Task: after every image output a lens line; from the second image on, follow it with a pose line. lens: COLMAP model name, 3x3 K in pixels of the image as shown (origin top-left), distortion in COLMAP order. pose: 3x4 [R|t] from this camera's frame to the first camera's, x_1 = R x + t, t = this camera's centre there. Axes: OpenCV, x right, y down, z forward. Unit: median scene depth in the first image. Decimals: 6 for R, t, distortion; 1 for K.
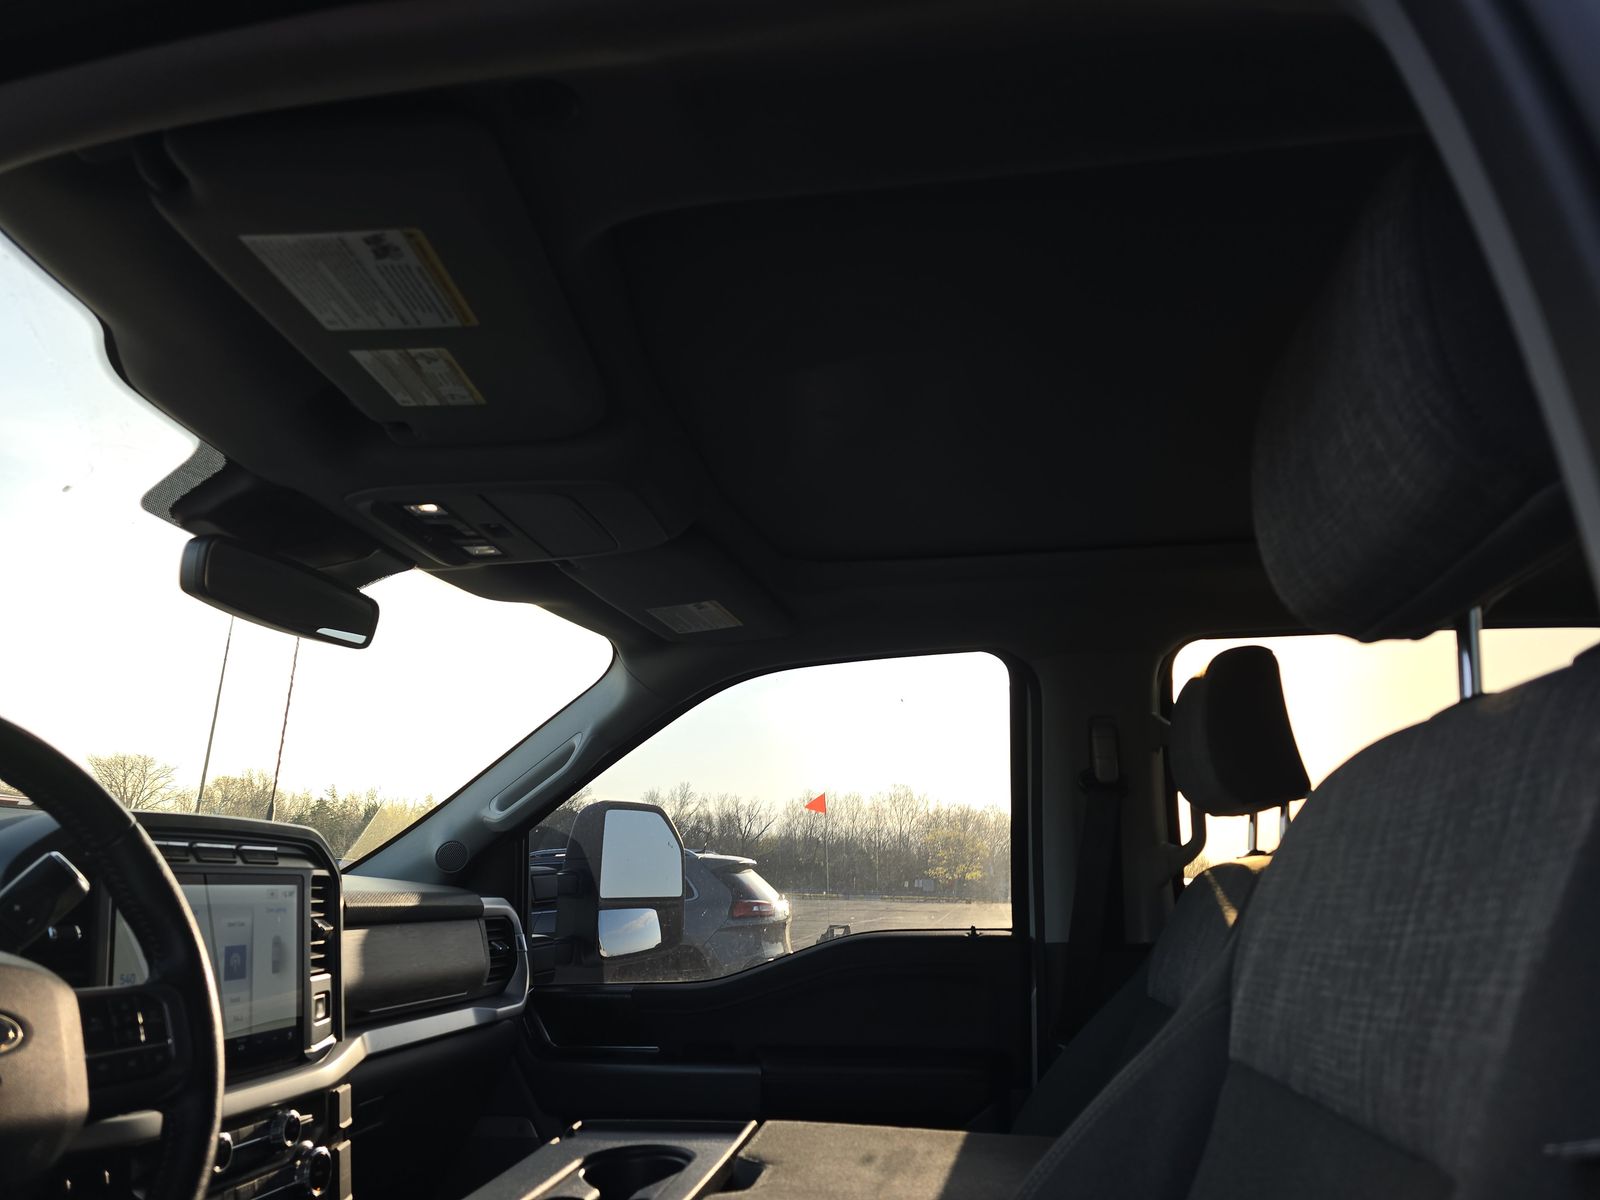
lens RADIAL K [[1060.2, 0, 790.8], [0, 1060.2, 600.3], [0, 0, 1]] dist [0.064009, -0.065399]
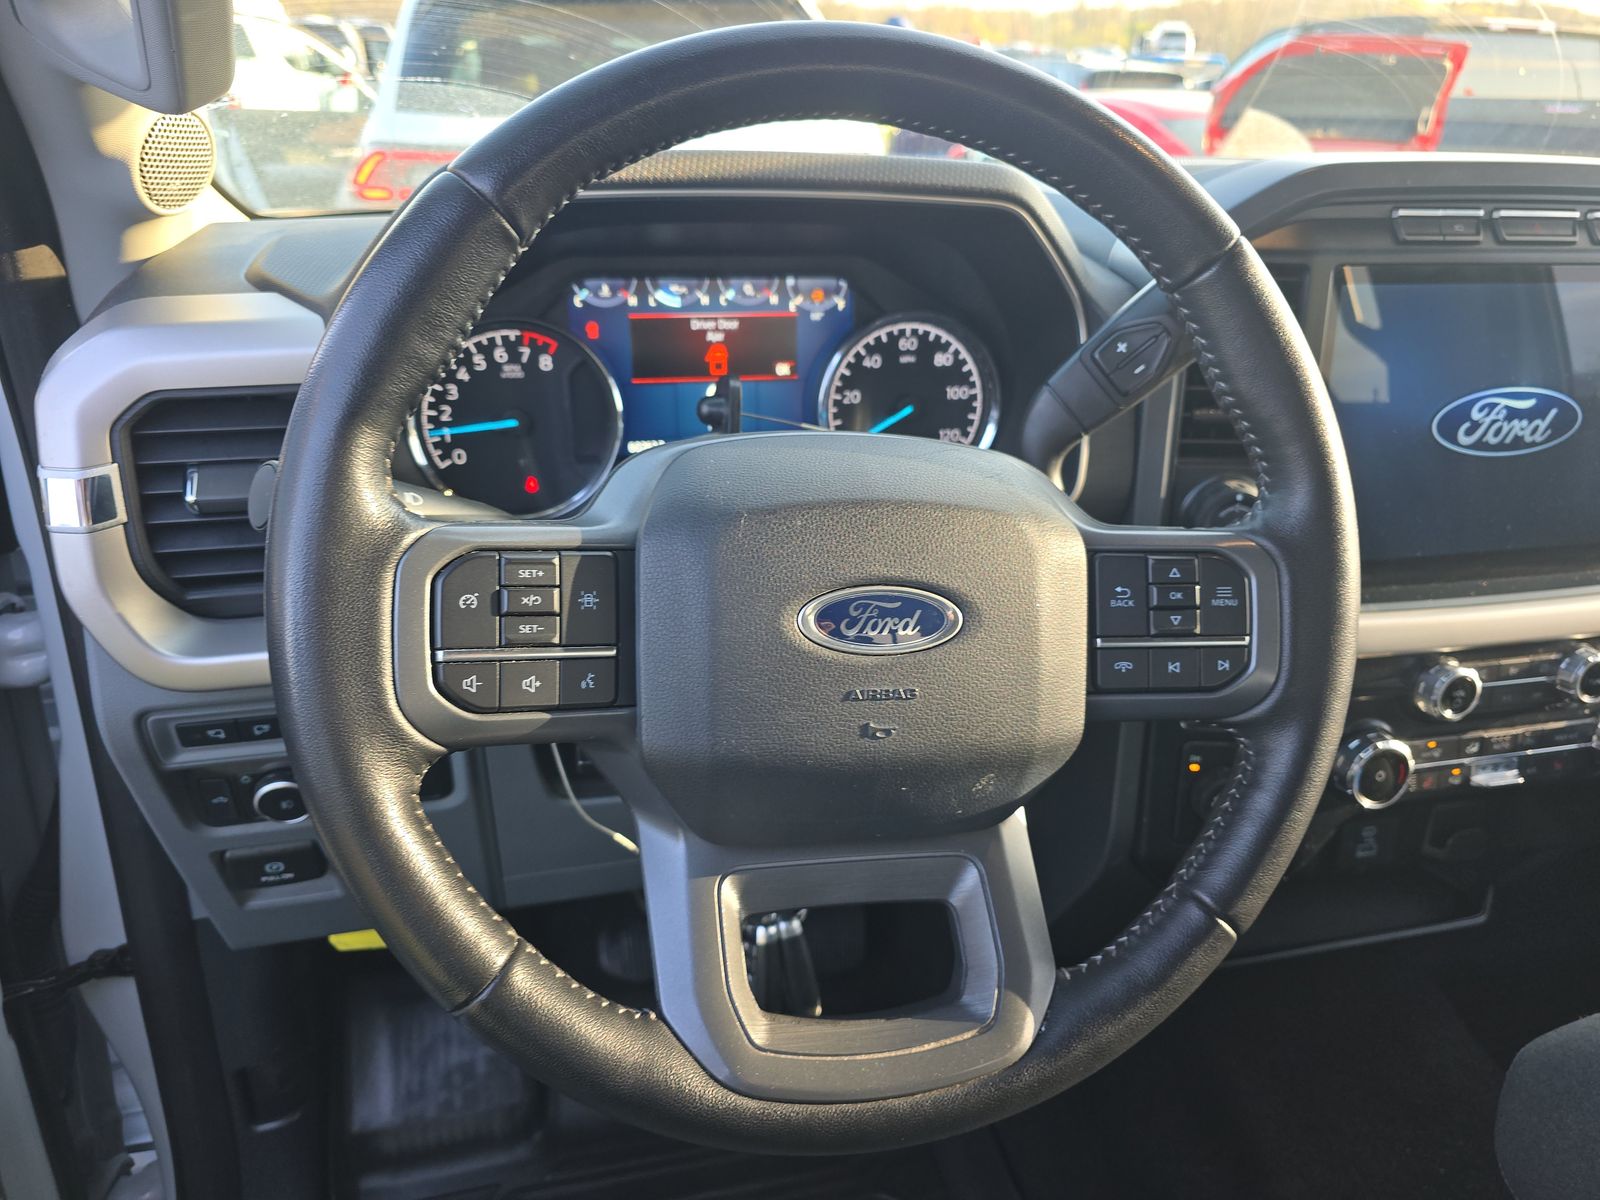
lens RADIAL K [[1094.1, 0, 806.9], [0, 1094.1, 604.5], [0, 0, 1]] dist [0.055983, -0.064999]
pose [[0.402491, 0.381671, -0.832063, -0.081950], [0.214028, 0.844510, 0.490912, 0.021565], [0.890052, -0.375672, 0.258219, 0.285857]]
